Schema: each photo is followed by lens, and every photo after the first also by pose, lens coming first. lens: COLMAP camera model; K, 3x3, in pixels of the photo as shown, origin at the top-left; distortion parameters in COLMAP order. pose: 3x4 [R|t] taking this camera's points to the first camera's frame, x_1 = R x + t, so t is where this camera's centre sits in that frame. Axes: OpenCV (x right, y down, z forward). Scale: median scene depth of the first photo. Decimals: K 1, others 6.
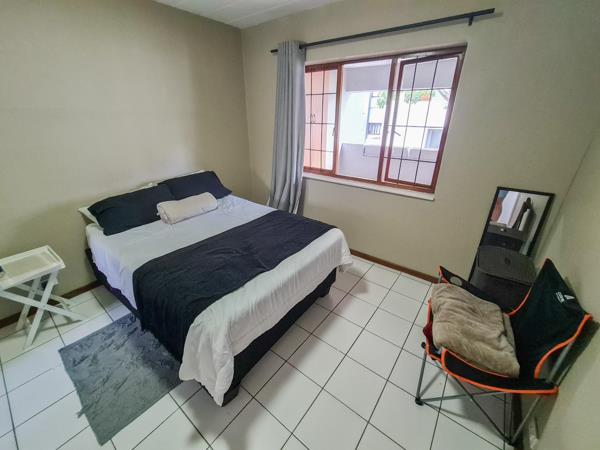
lens RADIAL K [[245.5, 0, 301.1], [0, 245.5, 223.5], [0, 0, 1]] dist [0.001335, -0.003233]
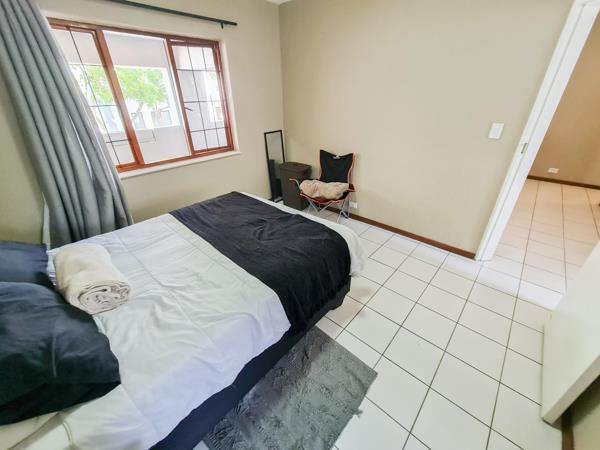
lens RADIAL K [[245.5, 0, 302.5], [0, 245.5, 225.7], [0, 0, 1]] dist [0.001335, -0.003233]
pose [[0.069460, -0.481580, 0.873645, -0.918882], [0.420889, 0.808145, 0.412011, -0.197548], [-0.904449, 0.339090, 0.258826, 0.459542]]
